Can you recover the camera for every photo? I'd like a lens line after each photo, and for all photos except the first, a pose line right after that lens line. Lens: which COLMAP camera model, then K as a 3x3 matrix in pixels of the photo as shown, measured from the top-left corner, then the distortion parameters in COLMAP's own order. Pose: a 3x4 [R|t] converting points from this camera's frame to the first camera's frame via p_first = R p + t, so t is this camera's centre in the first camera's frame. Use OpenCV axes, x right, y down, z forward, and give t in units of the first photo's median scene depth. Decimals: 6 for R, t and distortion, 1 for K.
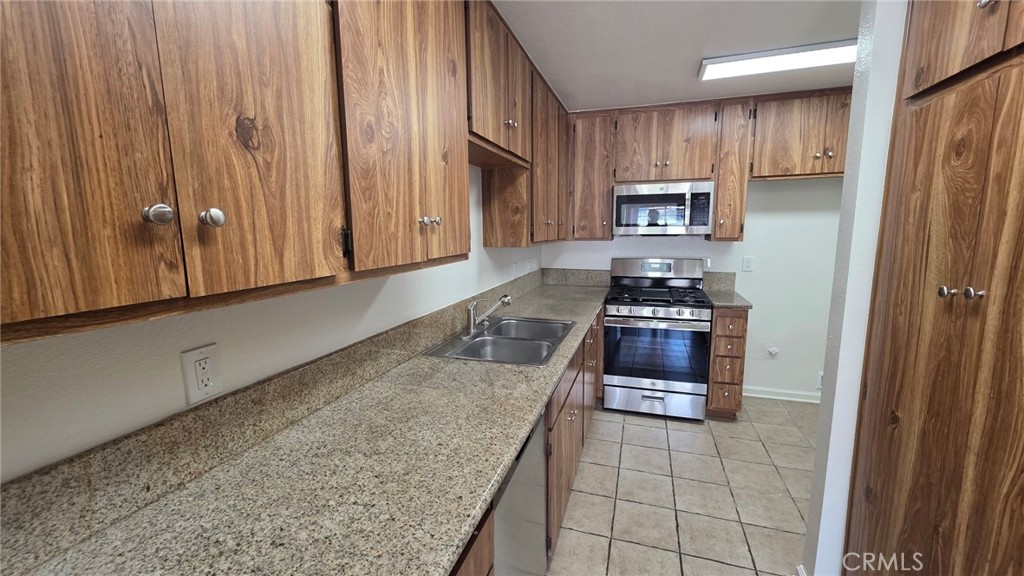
lens RADIAL K [[412.0, 0, 510.6], [0, 412.0, 287.5], [0, 0, 1]] dist [0.002549, -0.001167]
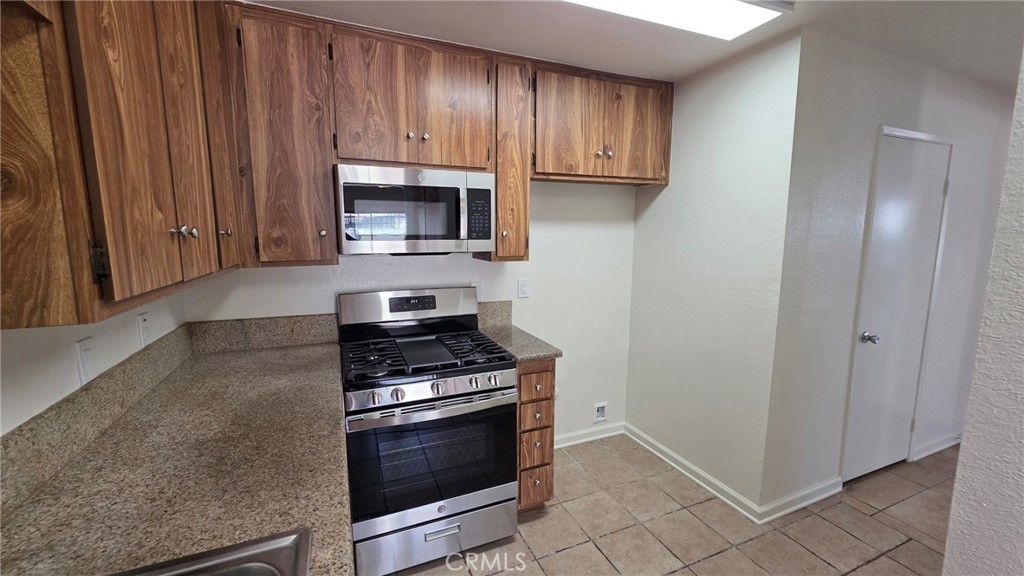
lens RADIAL K [[412.0, 0, 512.2], [0, 412.0, 288.6], [0, 0, 1]] dist [0.002549, -0.001167]
pose [[0.750767, -0.076503, 0.656122, 0.060481], [0.085226, 0.996187, 0.018634, -0.079886], [-0.655046, 0.041929, 0.754425, 0.478218]]
